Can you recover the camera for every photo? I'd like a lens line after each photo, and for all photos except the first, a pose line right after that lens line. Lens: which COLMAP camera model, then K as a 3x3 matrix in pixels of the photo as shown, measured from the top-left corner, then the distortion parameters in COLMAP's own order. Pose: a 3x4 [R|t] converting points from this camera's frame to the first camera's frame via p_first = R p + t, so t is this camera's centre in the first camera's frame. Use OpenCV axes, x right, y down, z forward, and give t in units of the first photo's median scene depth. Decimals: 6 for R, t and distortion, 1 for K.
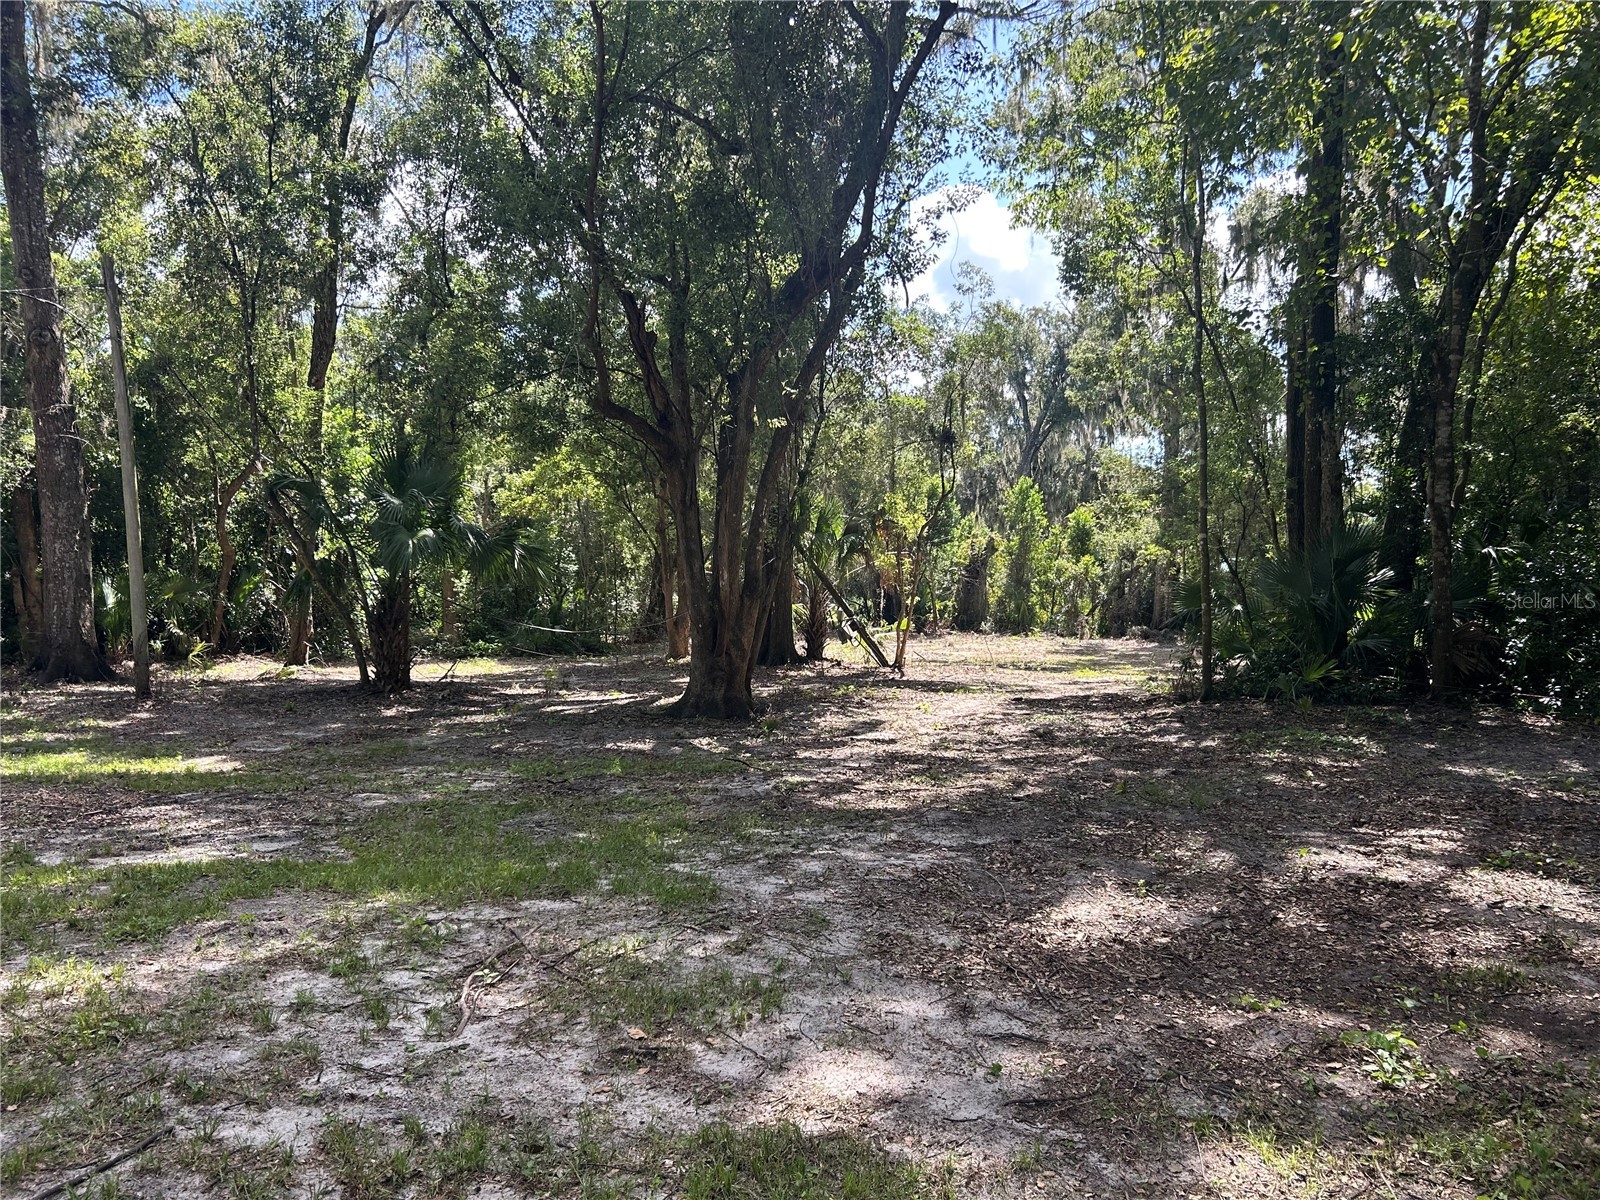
lens RADIAL K [[1191.5, 0, 791.7], [0, 1191.5, 596.7], [0, 0, 1]] dist [0.062704, -0.000211]
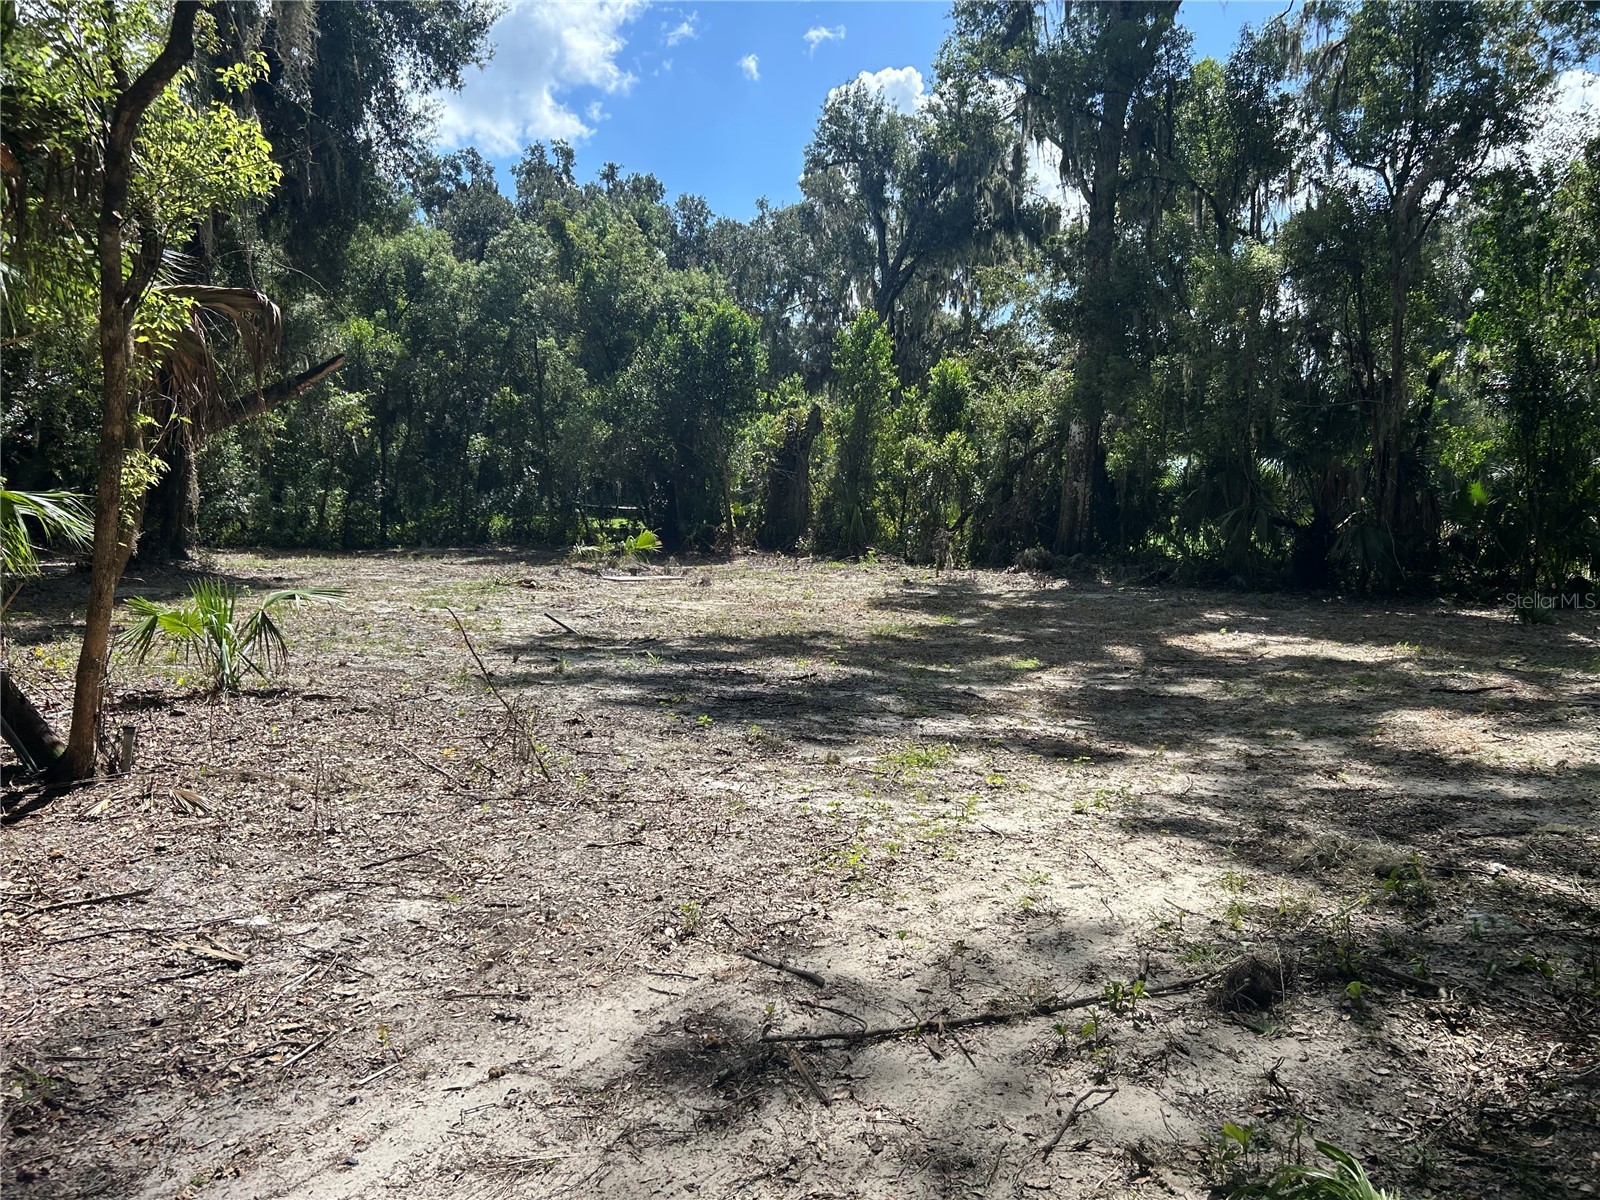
lens RADIAL K [[1191.5, 0, 803.6], [0, 1191.5, 605.0], [0, 0, 1]] dist [0.062704, -0.000211]
pose [[0.994433, 0.005853, 0.105210, 0.102751], [-0.015075, 0.996088, 0.087075, 0.002173], [-0.104288, -0.088176, 0.990631, 0.383104]]
